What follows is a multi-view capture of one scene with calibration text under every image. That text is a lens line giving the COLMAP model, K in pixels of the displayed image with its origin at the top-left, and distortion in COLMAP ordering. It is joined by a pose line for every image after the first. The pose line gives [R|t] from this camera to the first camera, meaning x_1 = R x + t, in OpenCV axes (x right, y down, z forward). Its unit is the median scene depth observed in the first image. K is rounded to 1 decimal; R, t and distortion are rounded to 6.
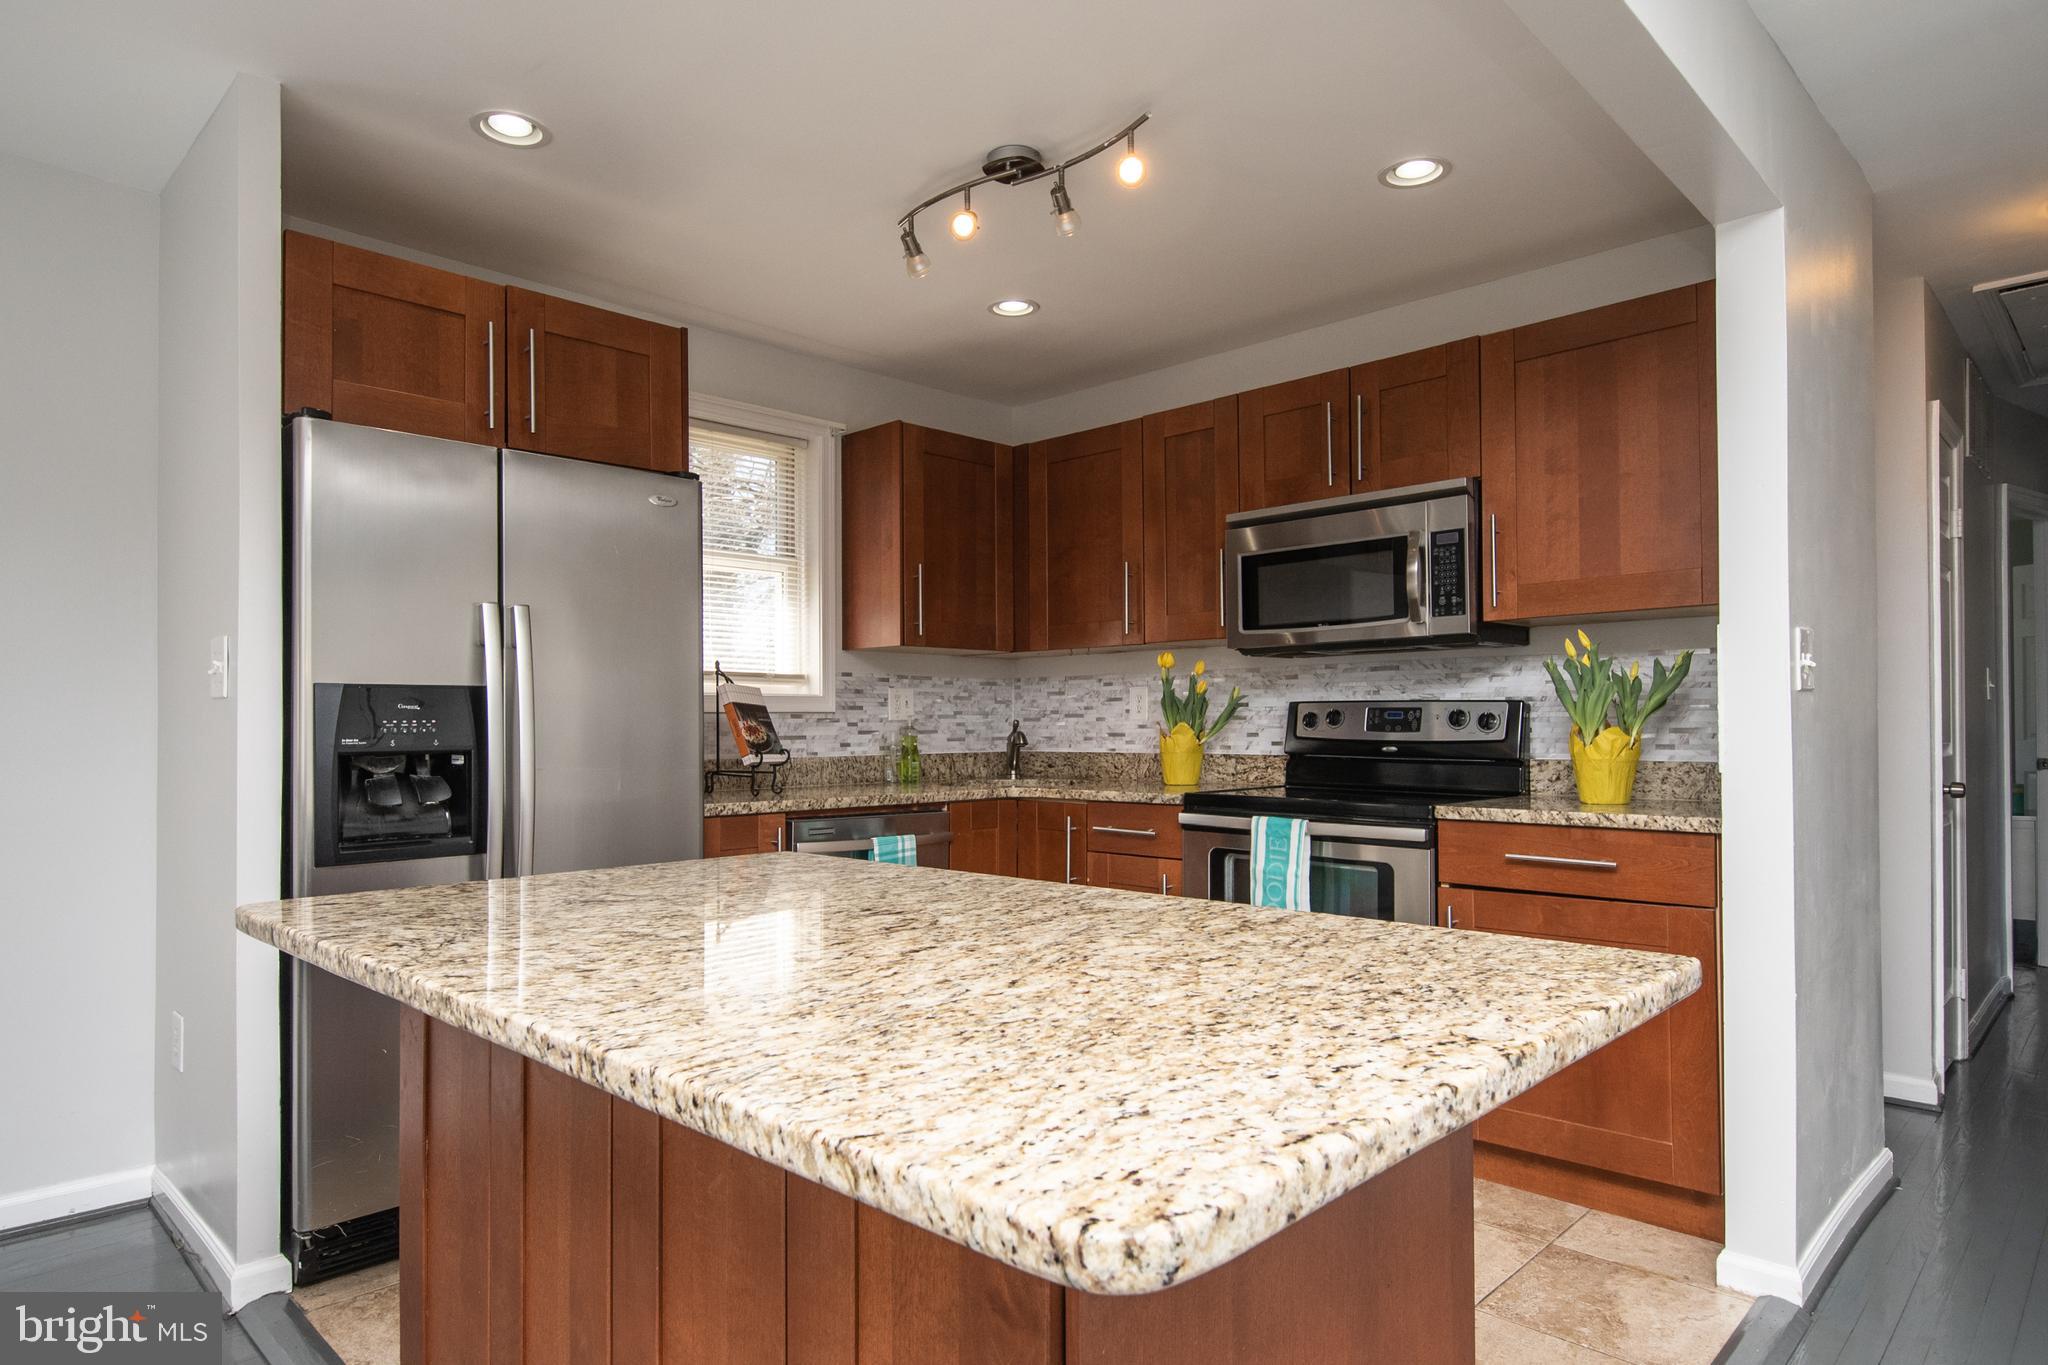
lens RADIAL K [[1178.1, 0, 1023.7], [0, 1178.1, 715.3], [0, 0, 1]] dist [0.000160, 0.000061]
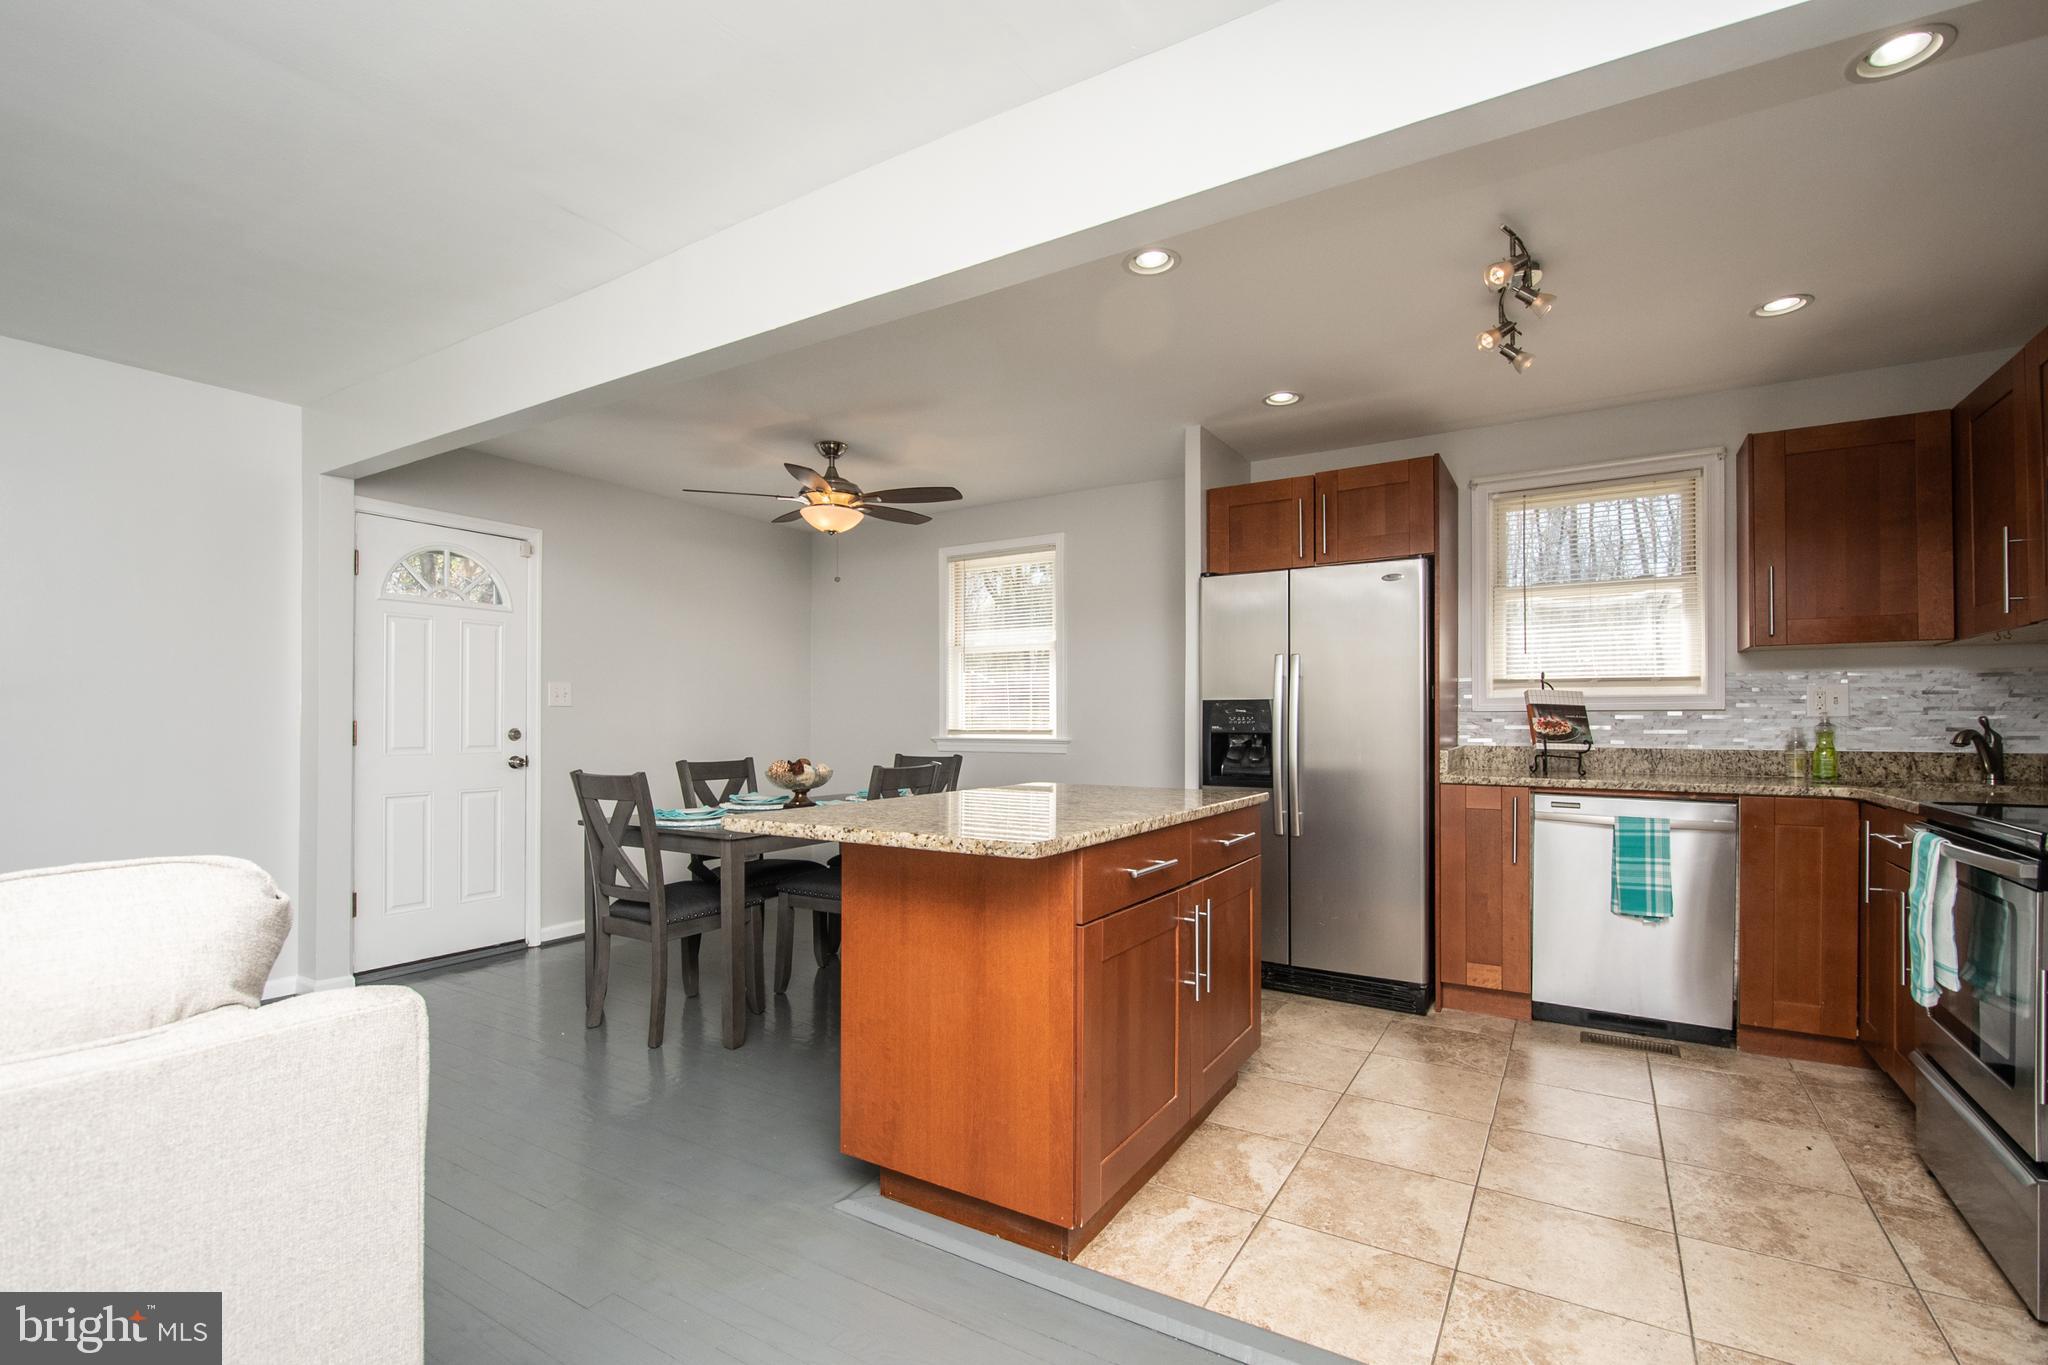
lens RADIAL K [[911.0, 0, 1023.1], [0, 911.0, 712.3], [0, 0, 1]] dist [0.001136, 0.000066]
pose [[0.211187, -0.001270, -0.977445, 0.620609], [0.006125, 0.999981, 0.000024, -0.004694], [0.977427, -0.005992, 0.211190, 0.207517]]
